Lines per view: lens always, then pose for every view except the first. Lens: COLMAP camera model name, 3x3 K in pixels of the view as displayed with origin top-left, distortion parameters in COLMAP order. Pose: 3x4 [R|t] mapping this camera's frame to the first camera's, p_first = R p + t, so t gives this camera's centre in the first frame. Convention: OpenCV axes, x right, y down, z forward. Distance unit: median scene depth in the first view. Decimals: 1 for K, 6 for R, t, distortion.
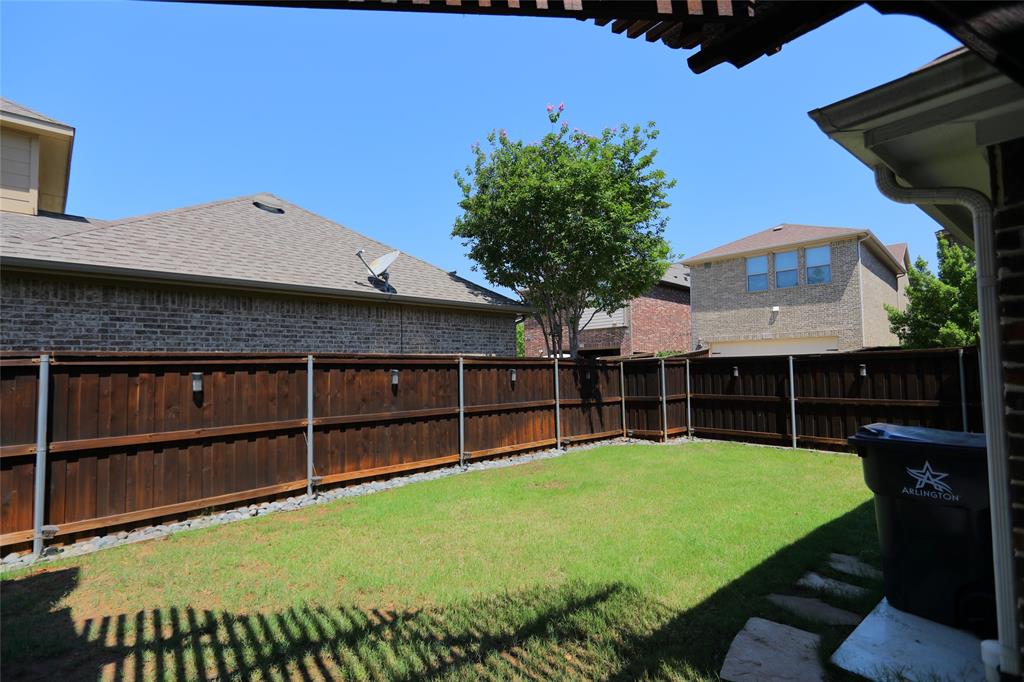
lens RADIAL K [[471.1, 0, 509.9], [0, 471.1, 342.1], [0, 0, 1]] dist [-0.003198, -0.000632]
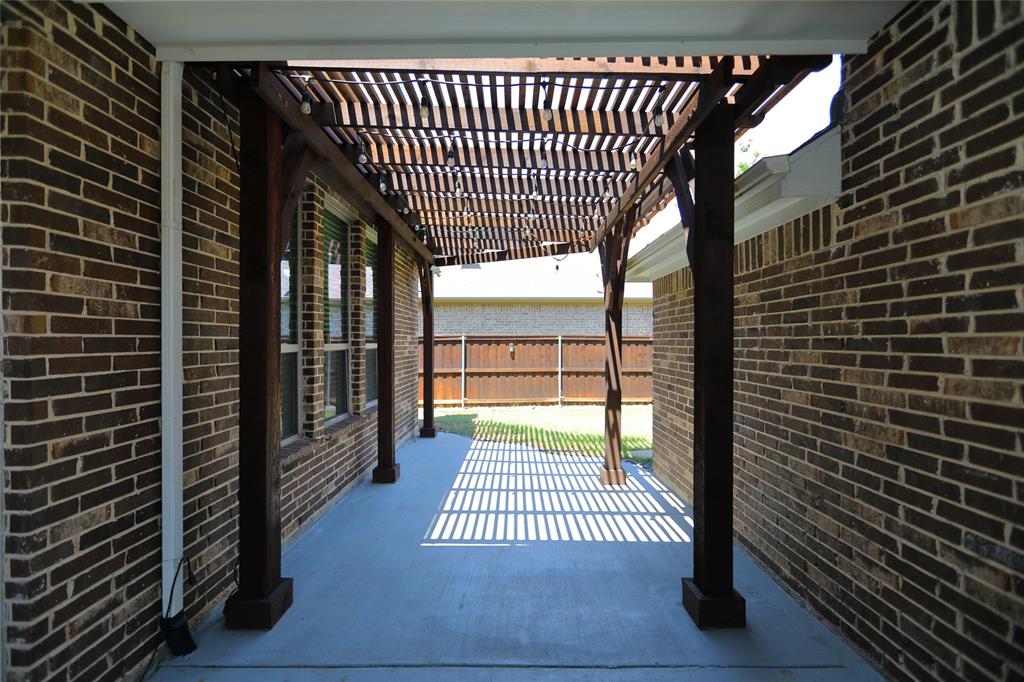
lens RADIAL K [[471.1, 0, 513.9], [0, 471.1, 343.1], [0, 0, 1]] dist [-0.003198, -0.000632]
pose [[0.786157, 0.007210, -0.617984, 0.710539], [0.019781, 0.999126, 0.036821, -0.019912], [0.617710, -0.041171, 0.785328, -0.739736]]
